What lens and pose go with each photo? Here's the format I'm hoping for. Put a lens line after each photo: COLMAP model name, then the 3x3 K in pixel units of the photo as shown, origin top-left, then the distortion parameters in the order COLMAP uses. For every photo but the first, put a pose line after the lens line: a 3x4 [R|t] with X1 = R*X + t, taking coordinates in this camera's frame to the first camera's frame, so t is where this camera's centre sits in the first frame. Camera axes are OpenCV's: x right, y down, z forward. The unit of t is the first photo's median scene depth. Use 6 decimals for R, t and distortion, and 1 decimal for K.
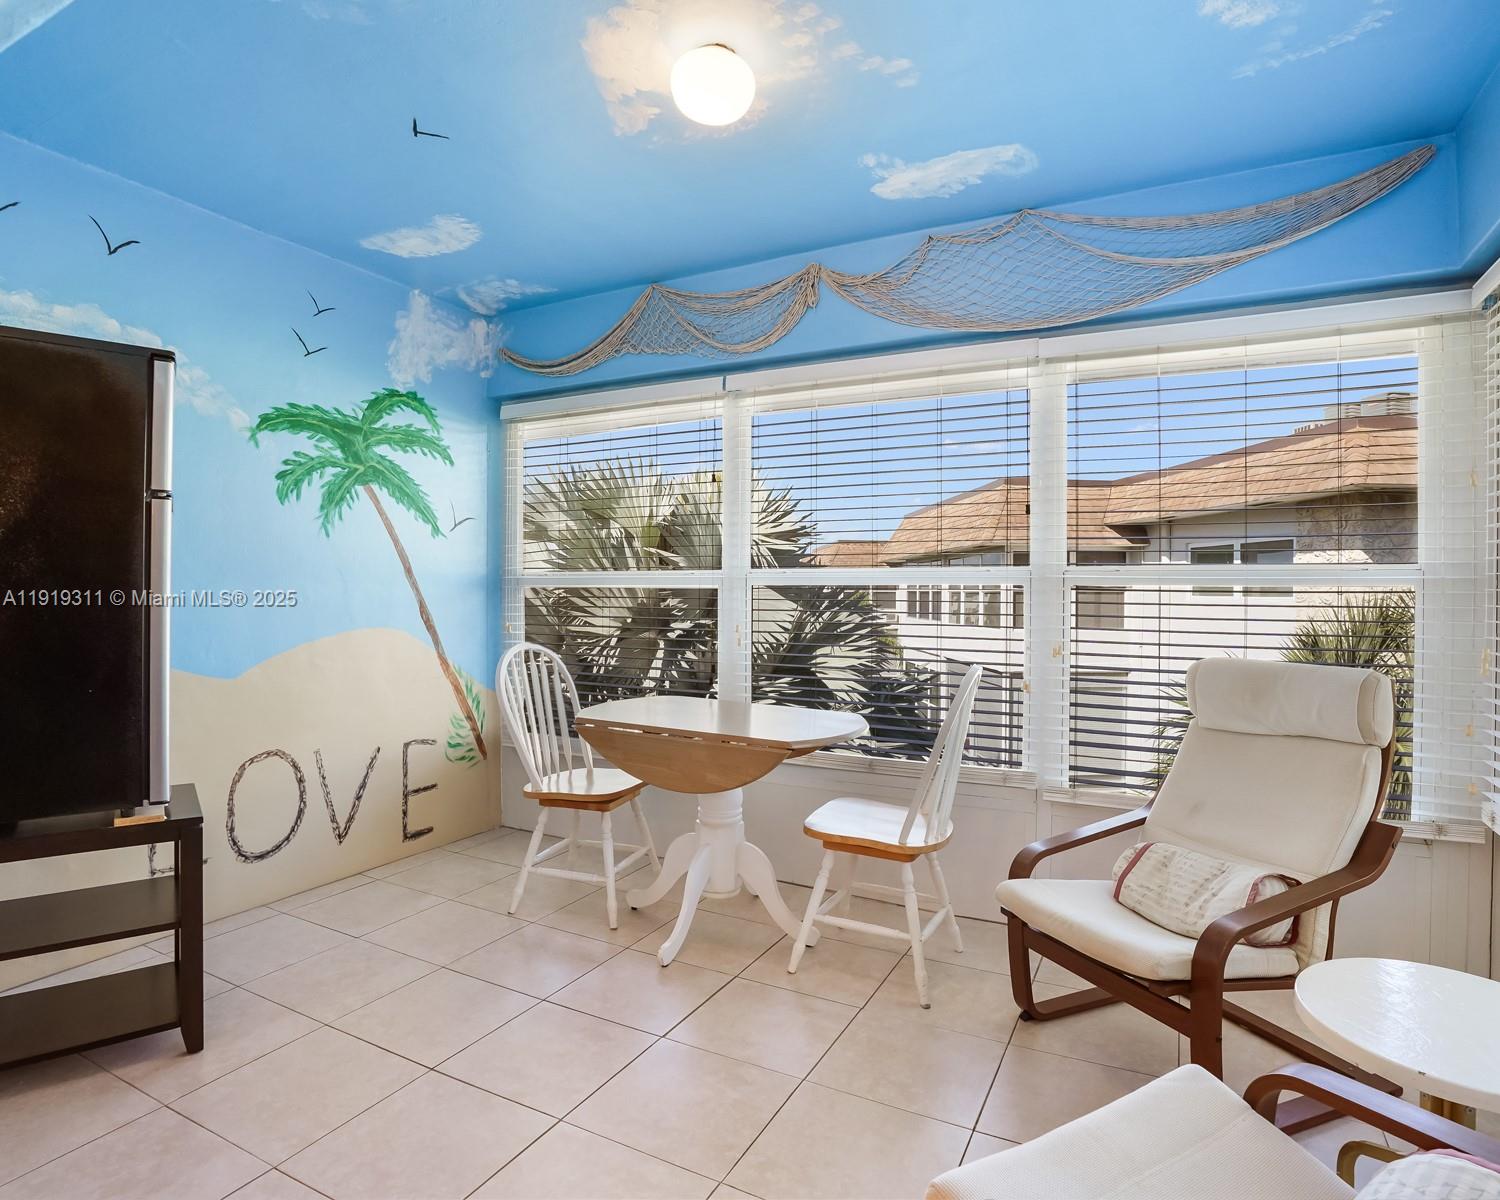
lens RADIAL K [[846.4, 0, 750.0], [0, 846.4, 600.0], [0, 0, 1]] dist [-0.072512, 0.030171]
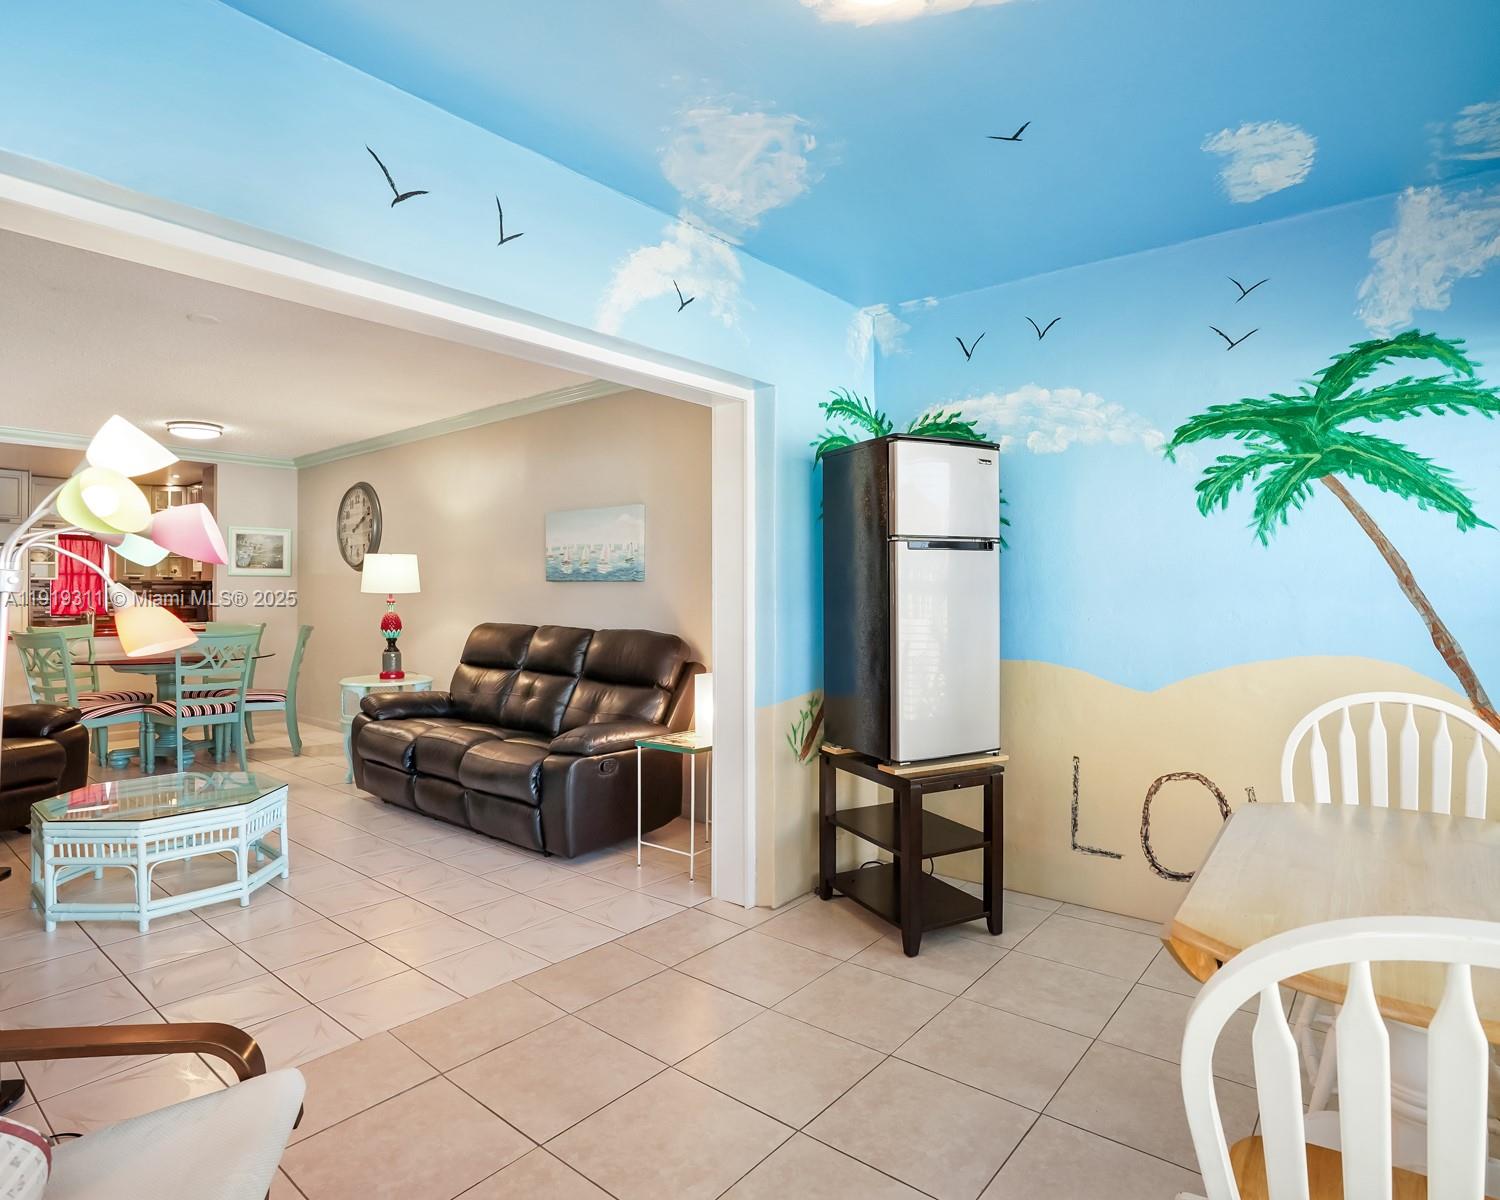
lens RADIAL K [[846.4, 0, 750.0], [0, 846.4, 600.0], [0, 0, 1]] dist [-0.072512, 0.030171]
pose [[-0.213233, 0.002792, -0.976997, 0.440113], [-0.009393, 0.999944, 0.004908, -0.018153], [0.976956, 0.010223, -0.213195, 0.649881]]
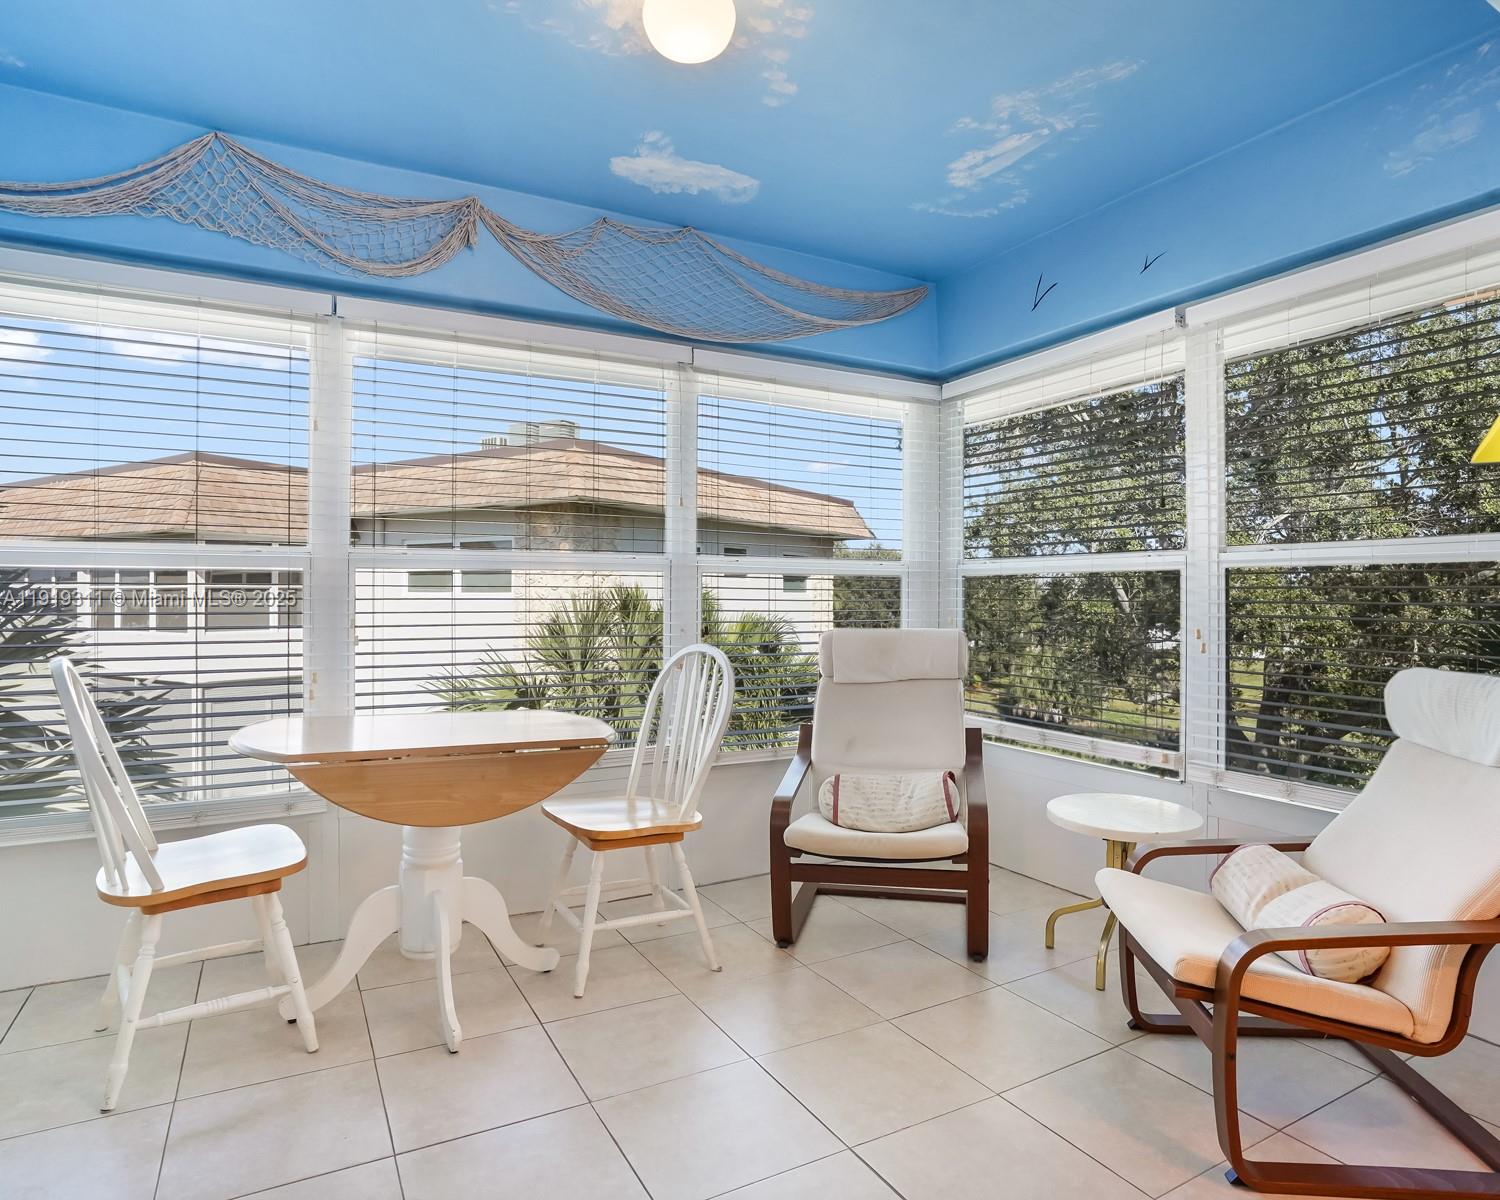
lens RADIAL K [[877.9, 0, 750.0], [0, 877.9, 600.0], [0, 0, 1]] dist [-0.066853, 0.033692]
pose [[0.556845, -0.008723, 0.830570, -0.491517], [0.006615, 0.999960, 0.006067, 0.010207], [-0.830590, 0.002115, 0.556881, 0.256880]]
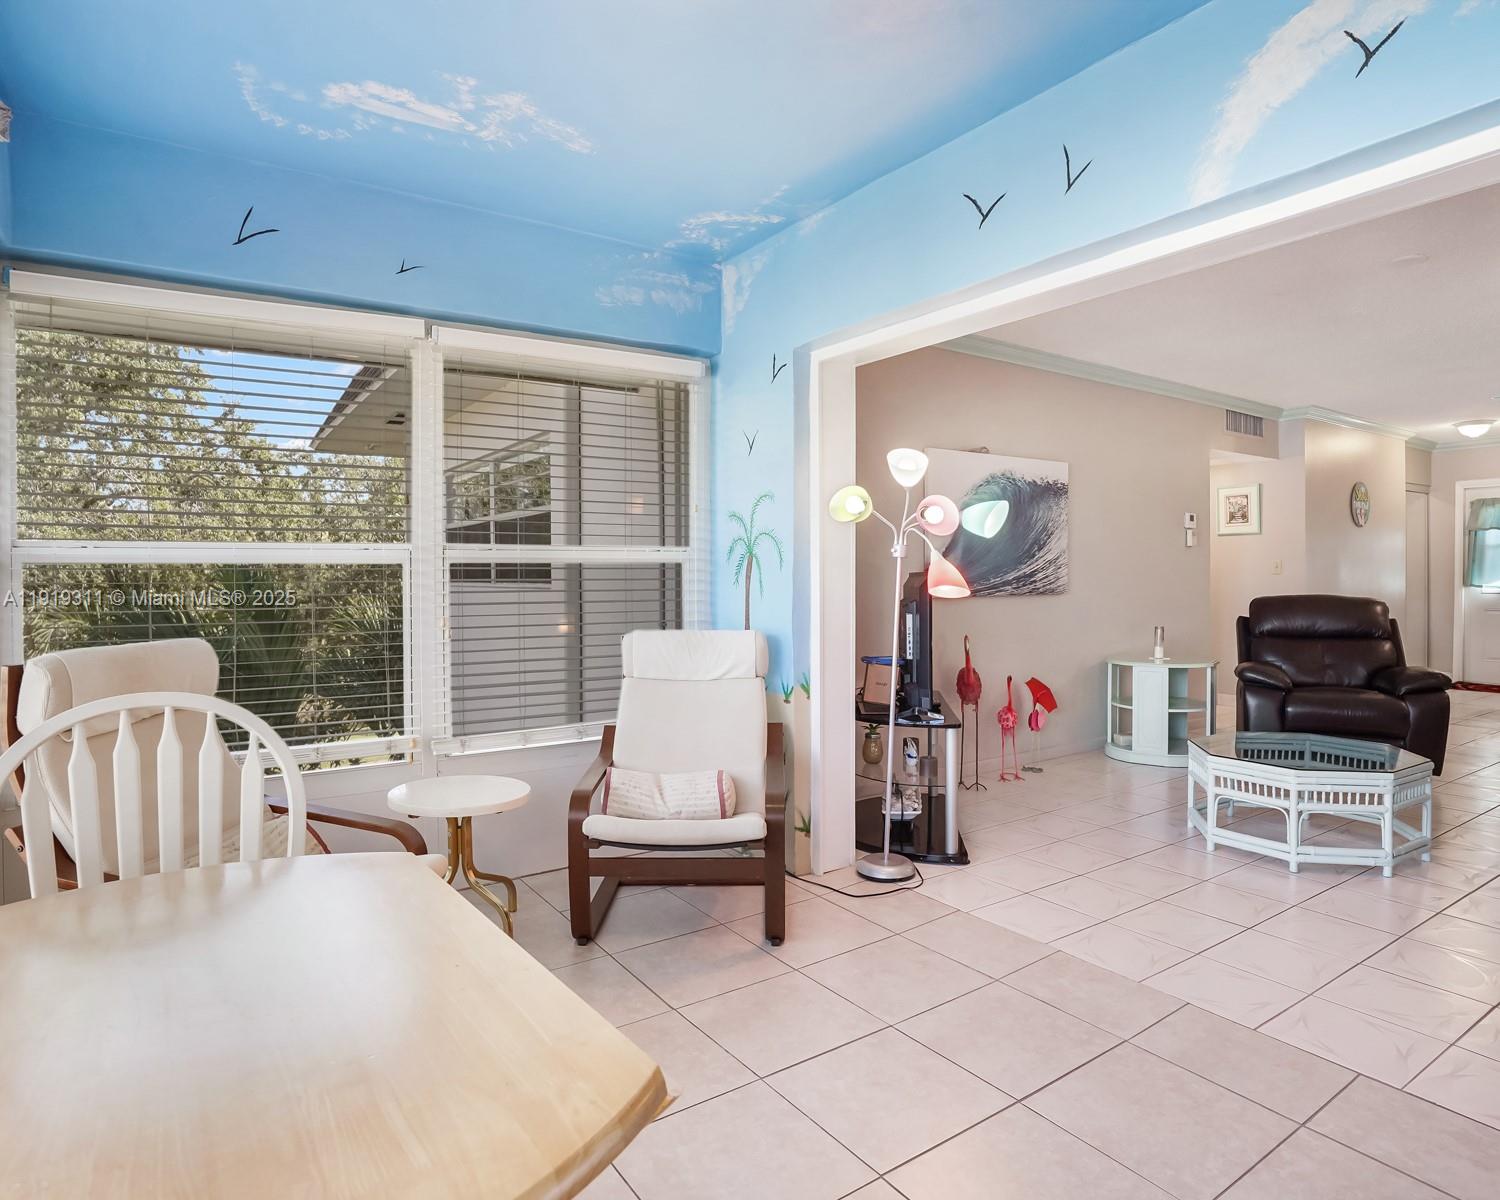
lens RADIAL K [[877.9, 0, 750.0], [0, 877.9, 600.0], [0, 0, 1]] dist [-0.066853, 0.033692]
pose [[-0.875038, -0.013859, 0.483856, -0.299380], [0.006119, 0.999193, 0.039685, -0.008538], [-0.484016, 0.037687, -0.874247, 1.034252]]
